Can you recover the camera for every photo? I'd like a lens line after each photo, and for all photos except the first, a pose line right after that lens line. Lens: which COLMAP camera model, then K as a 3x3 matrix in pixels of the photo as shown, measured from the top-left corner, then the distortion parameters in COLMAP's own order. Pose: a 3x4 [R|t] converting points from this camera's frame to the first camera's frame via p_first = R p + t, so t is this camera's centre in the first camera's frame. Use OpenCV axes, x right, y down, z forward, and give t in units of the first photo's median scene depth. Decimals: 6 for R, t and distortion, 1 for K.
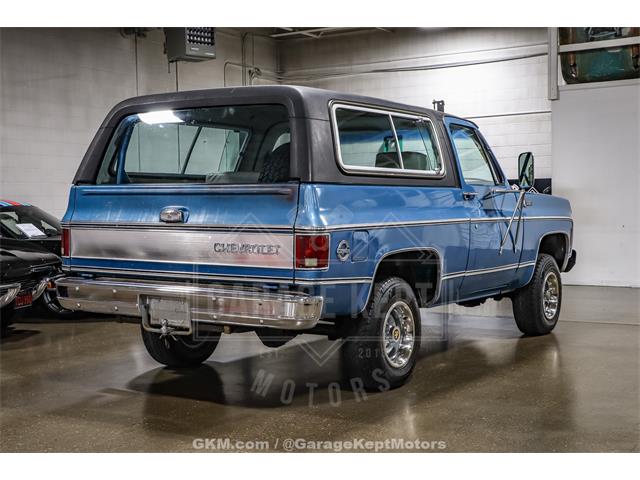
lens RADIAL K [[828.9, 0, 320.0], [0, 828.9, 240.0], [0, 0, 1]] dist [0.035423, 0.055307]
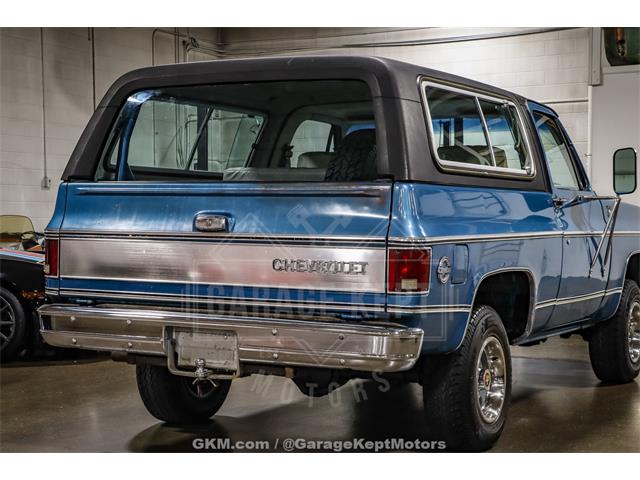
lens RADIAL K [[1060.2, 0, 320.0], [0, 1060.2, 240.0], [0, 0, 1]] dist [0.153152, 0.136607]
pose [[0.997091, 0.009401, 0.075634, -0.139303], [-0.007774, 0.999732, -0.021784, 0.006444], [-0.075819, 0.021133, 0.996898, 0.016158]]
